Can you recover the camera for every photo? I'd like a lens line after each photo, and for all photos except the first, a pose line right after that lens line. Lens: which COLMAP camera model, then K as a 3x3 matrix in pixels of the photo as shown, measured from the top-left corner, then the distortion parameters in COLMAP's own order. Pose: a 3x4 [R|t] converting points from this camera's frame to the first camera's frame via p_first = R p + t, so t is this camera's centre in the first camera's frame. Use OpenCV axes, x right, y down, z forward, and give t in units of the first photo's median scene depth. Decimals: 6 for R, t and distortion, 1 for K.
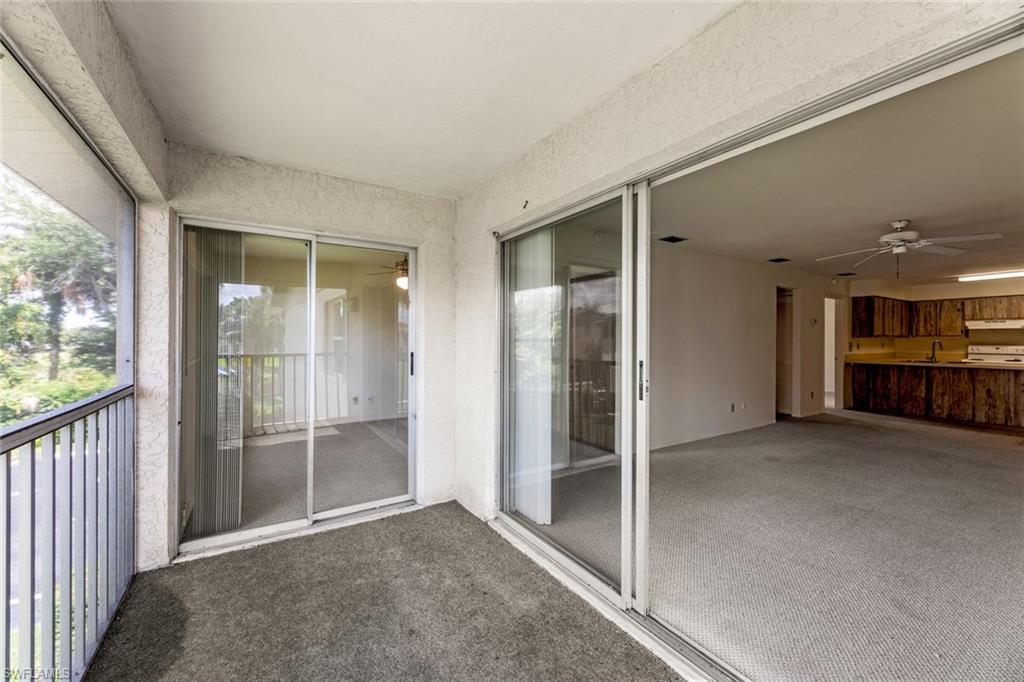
lens RADIAL K [[407.4, 0, 512.0], [0, 407.4, 341.0], [0, 0, 1]] dist [0.000624, 0.000166]
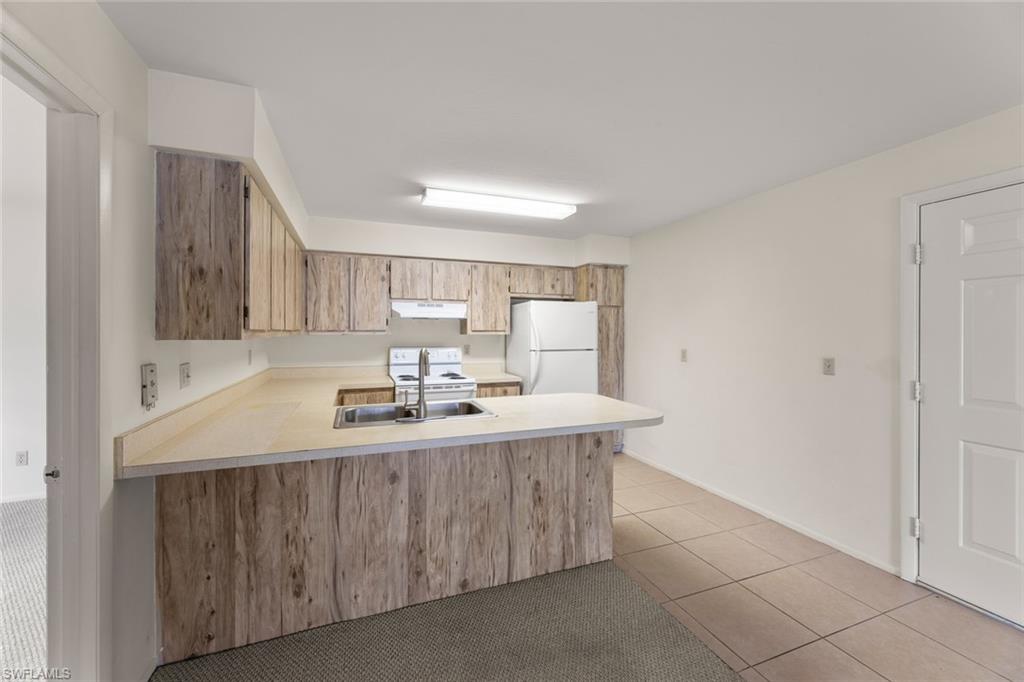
lens RADIAL K [[409.4, 0, 511.3], [0, 409.4, 328.2], [0, 0, 1]] dist [0.025633, 0.000060]
pose [[0.191627, -0.000440, 0.981468, 0.728715], [0.000754, 1.000000, 0.000301, -0.017897], [-0.981468, 0.000683, 0.191627, 0.862763]]
